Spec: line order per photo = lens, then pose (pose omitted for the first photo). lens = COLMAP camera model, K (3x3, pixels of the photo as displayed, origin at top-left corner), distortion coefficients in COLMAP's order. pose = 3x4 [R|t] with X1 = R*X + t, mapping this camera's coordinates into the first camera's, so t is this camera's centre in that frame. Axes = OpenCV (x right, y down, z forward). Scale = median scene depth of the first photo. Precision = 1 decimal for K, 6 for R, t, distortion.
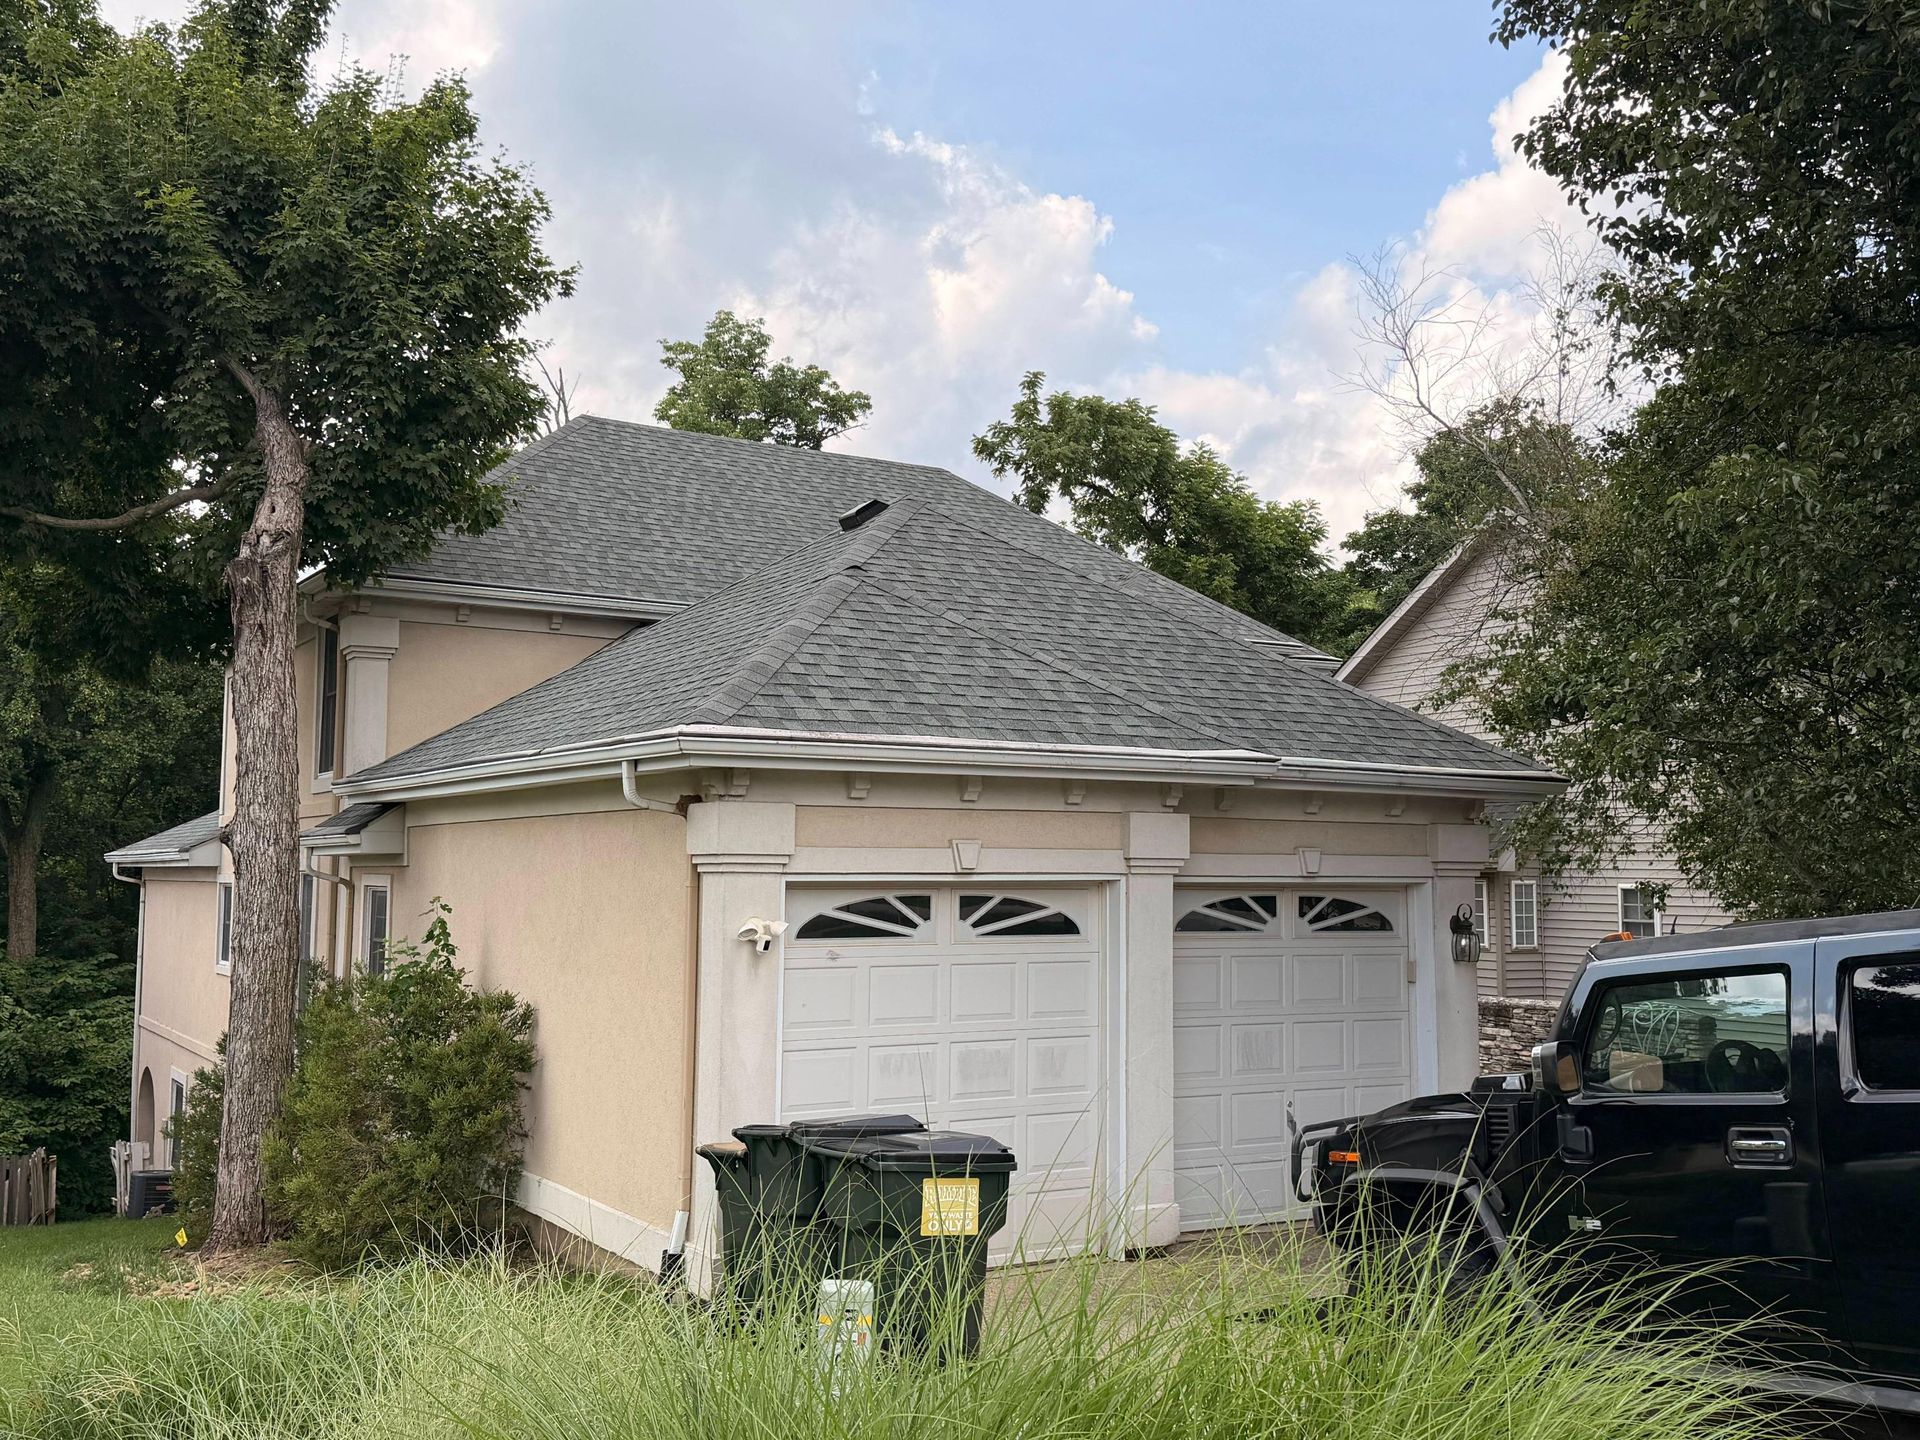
lens RADIAL K [[1822.6, 0, 961.1], [0, 1822.6, 725.1], [0, 0, 1]] dist [-0.012714, 0.000000]
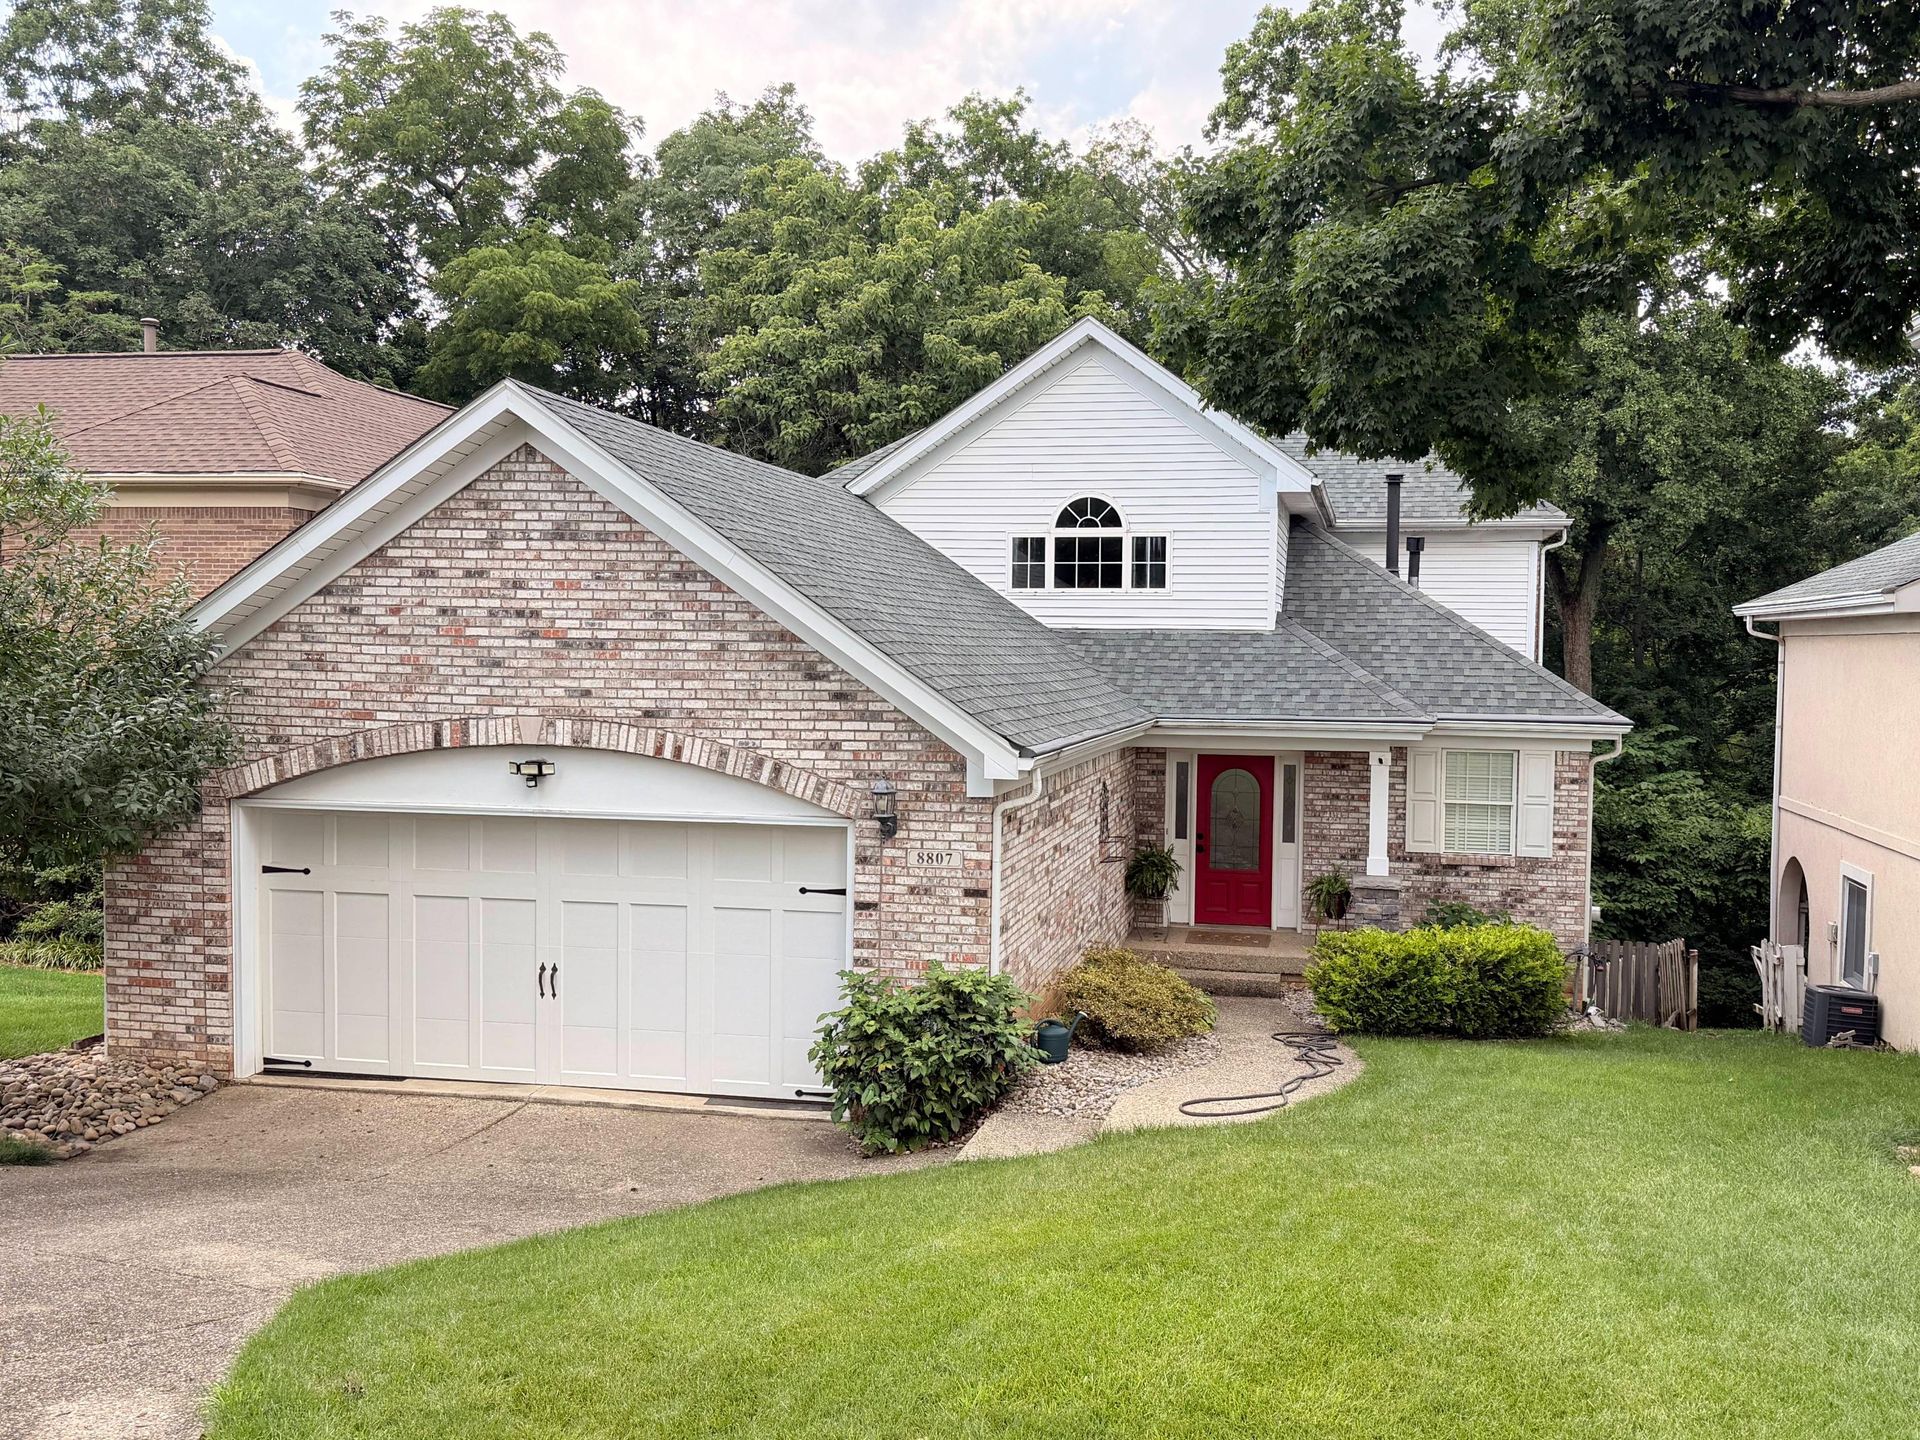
lens RADIAL K [[1822.6, 0, 960.3], [0, 1822.6, 720.3], [0, 0, 1]] dist [-0.012714, 0.000000]
pose [[0.718348, 0.034294, -0.694838, -0.091852], [0.048101, 0.993945, 0.098786, 0.014968], [0.694019, -0.104385, 0.712349, 0.088953]]
